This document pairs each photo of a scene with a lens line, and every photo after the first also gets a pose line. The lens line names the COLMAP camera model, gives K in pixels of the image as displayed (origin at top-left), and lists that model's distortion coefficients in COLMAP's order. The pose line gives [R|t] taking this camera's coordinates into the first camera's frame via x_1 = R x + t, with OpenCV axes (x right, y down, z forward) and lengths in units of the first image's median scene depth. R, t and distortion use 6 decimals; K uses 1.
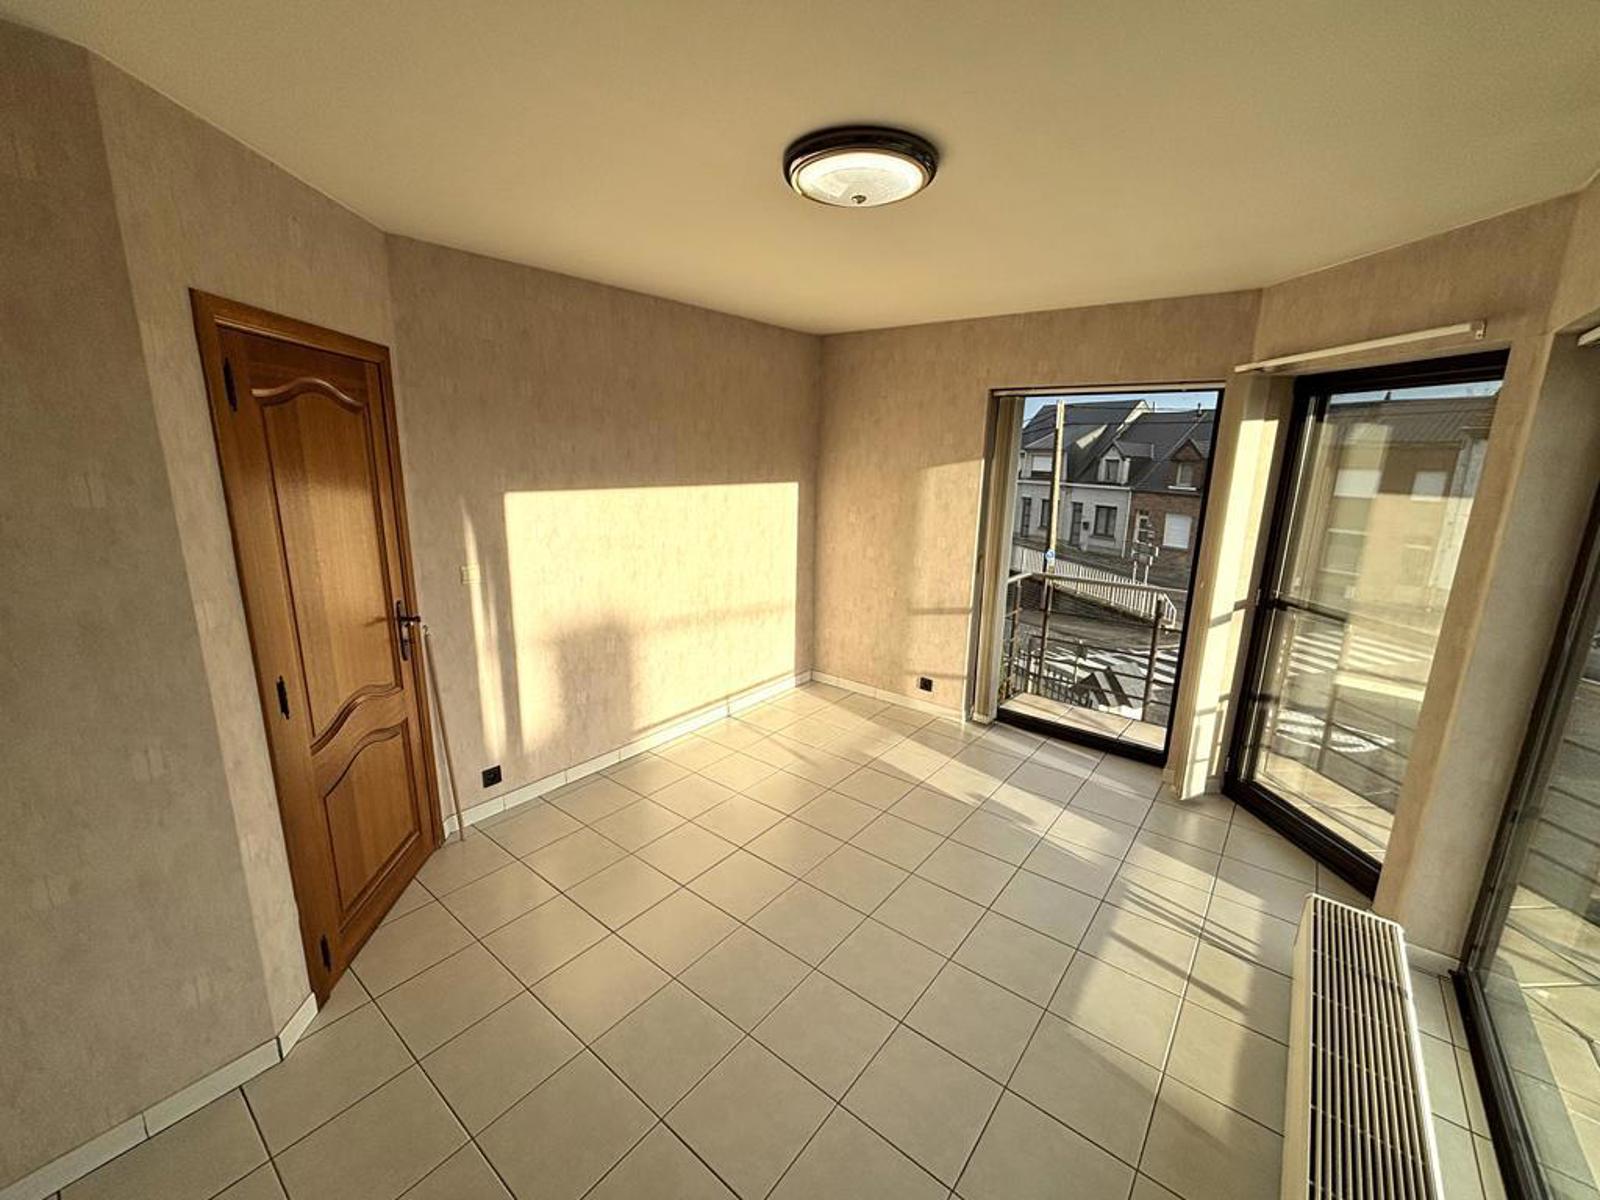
lens RADIAL K [[645.2, 0, 797.2], [0, 645.2, 601.7], [0, 0, 1]] dist [-0.000048, -0.000030]
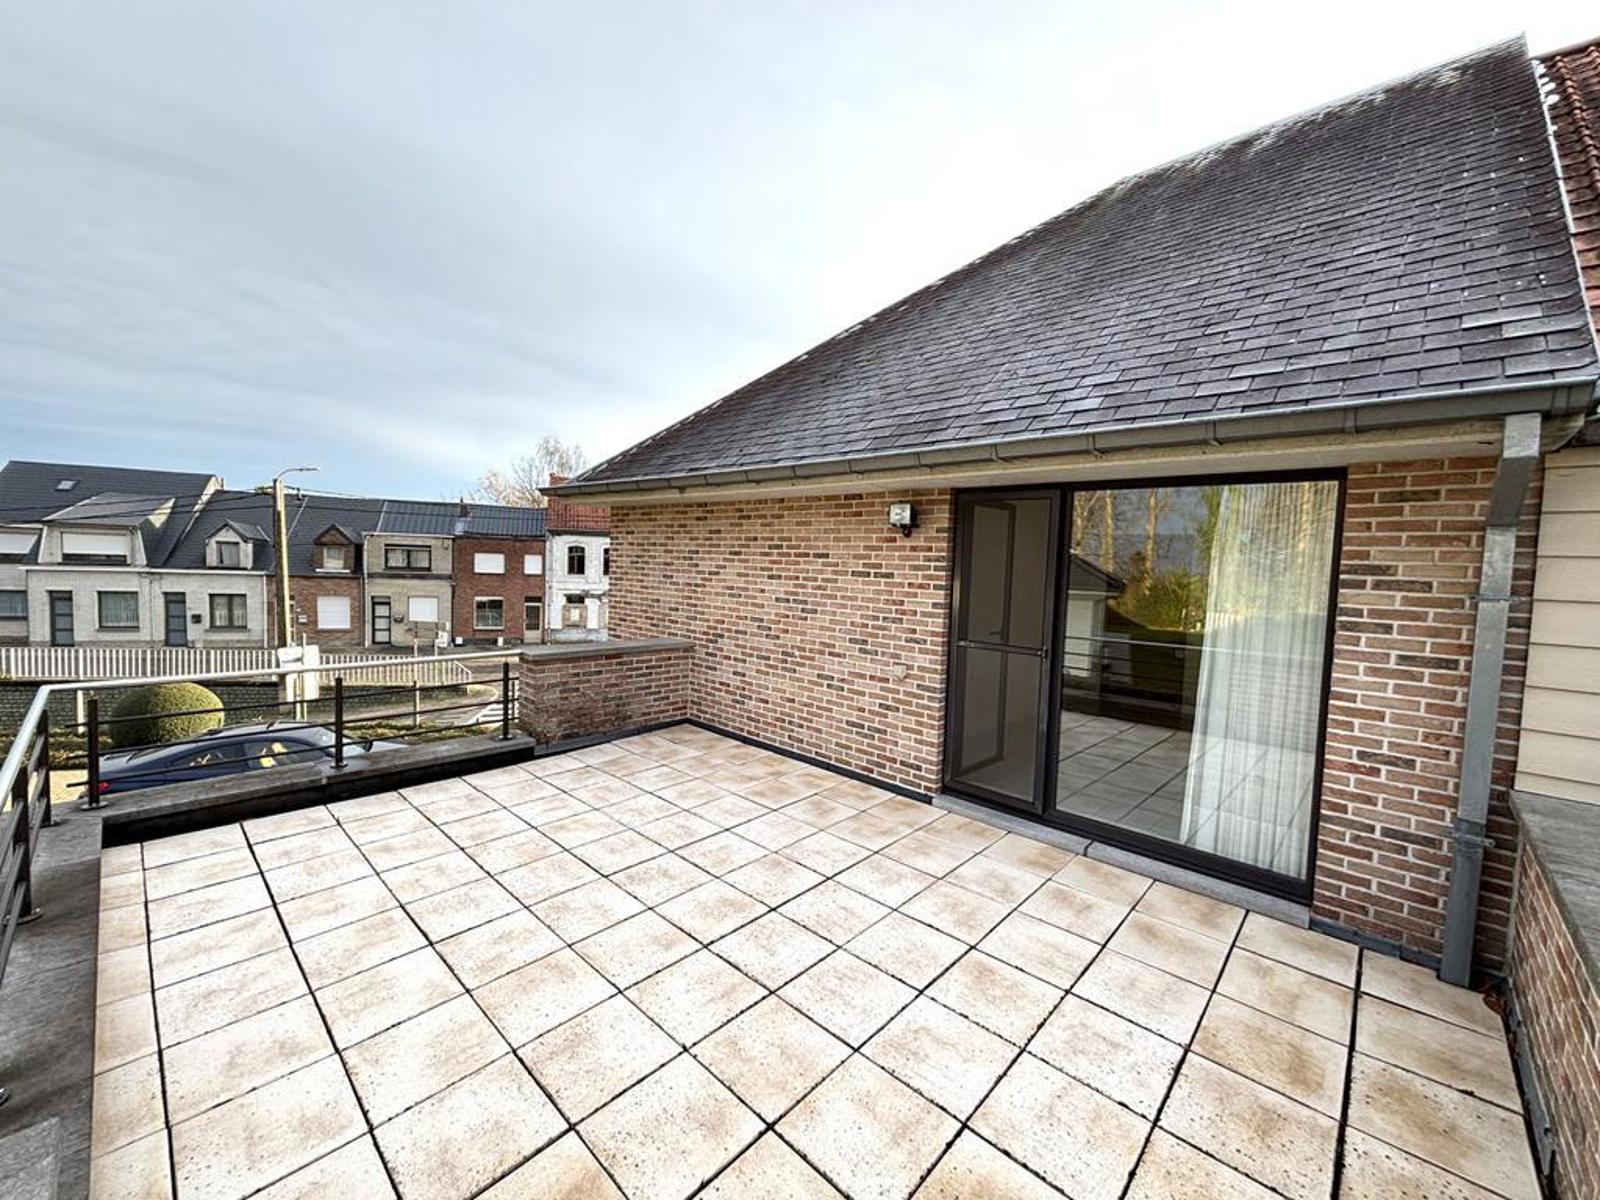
lens RADIAL K [[647.5, 0, 796.5], [0, 647.5, 598.7], [0, 0, 1]] dist [-0.003227, 0.000456]
pose [[0.080052, -0.073283, 0.994093, -0.328641], [0.193016, 0.979558, 0.056669, -0.043601], [-0.977924, 0.187340, 0.092561, 0.174311]]
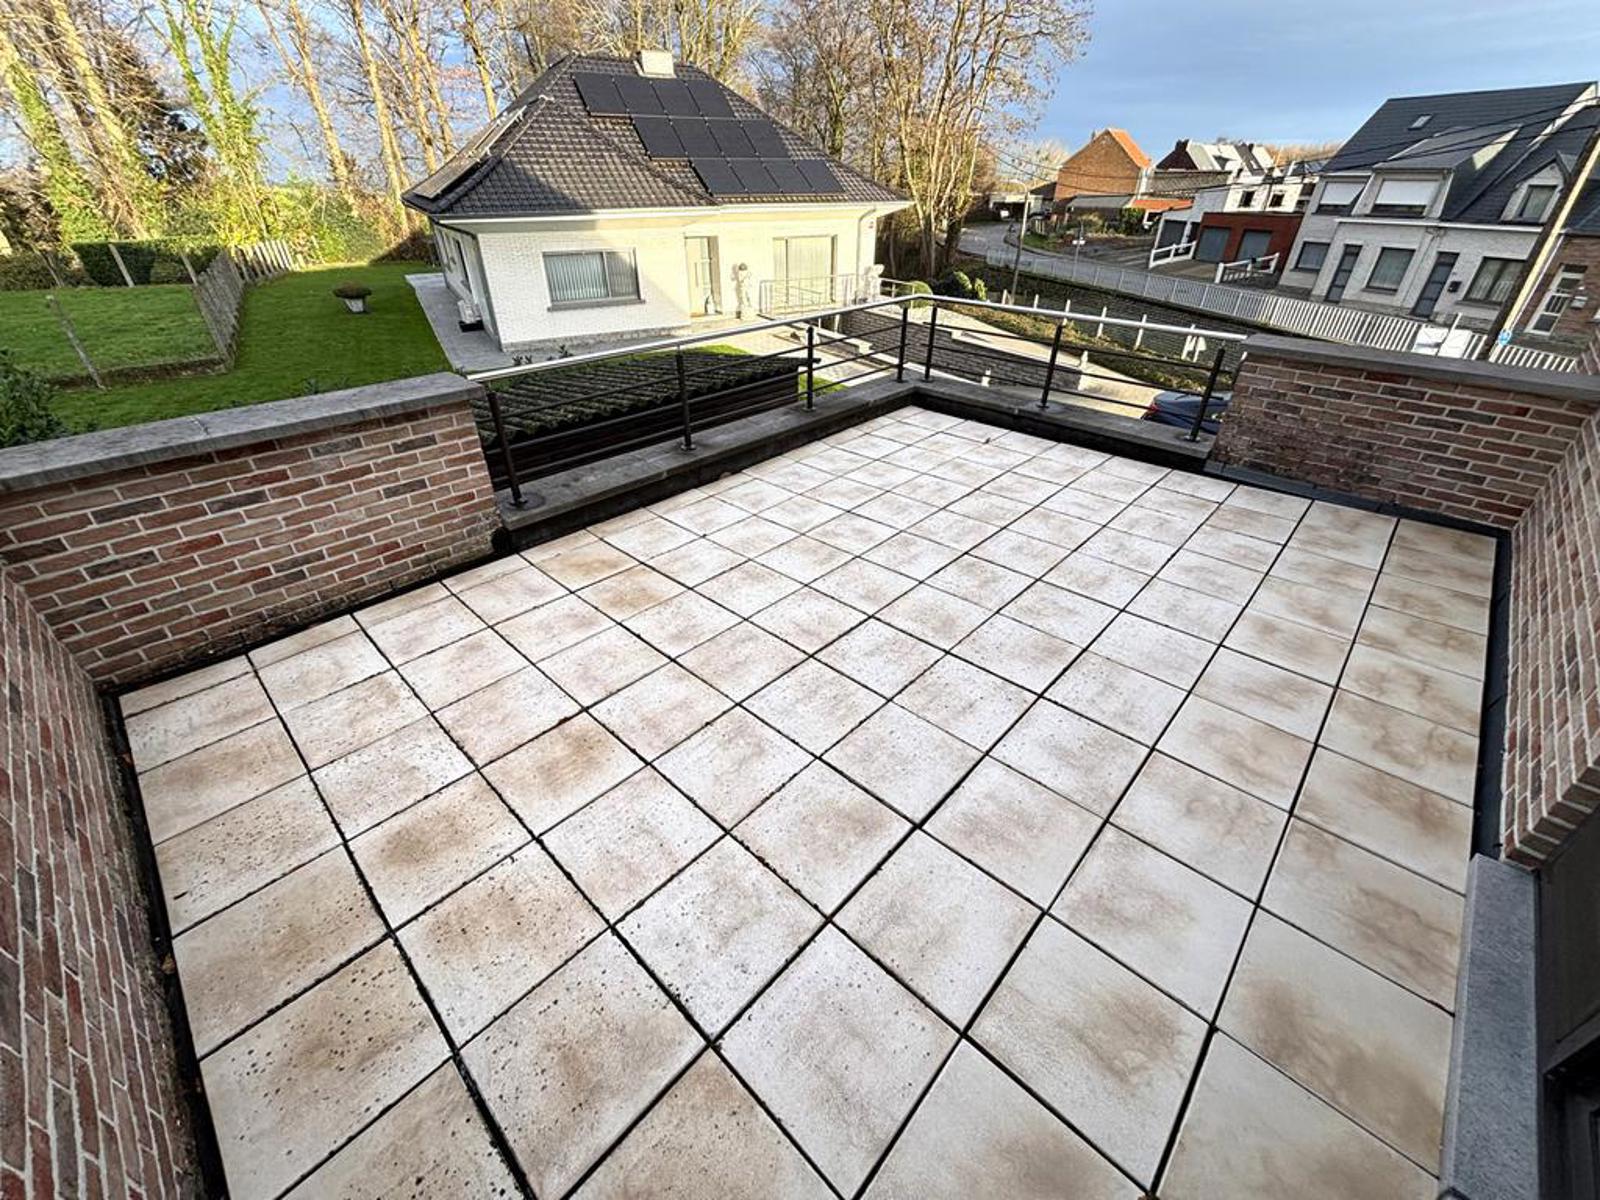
lens RADIAL K [[647.5, 0, 801.5], [0, 647.5, 600.7], [0, 0, 1]] dist [-0.003227, 0.000456]
pose [[0.996065, 0.033570, -0.082027, -0.245809], [-0.003735, 0.940572, 0.339573, -0.028394], [0.088552, -0.337931, 0.936996, 0.113324]]
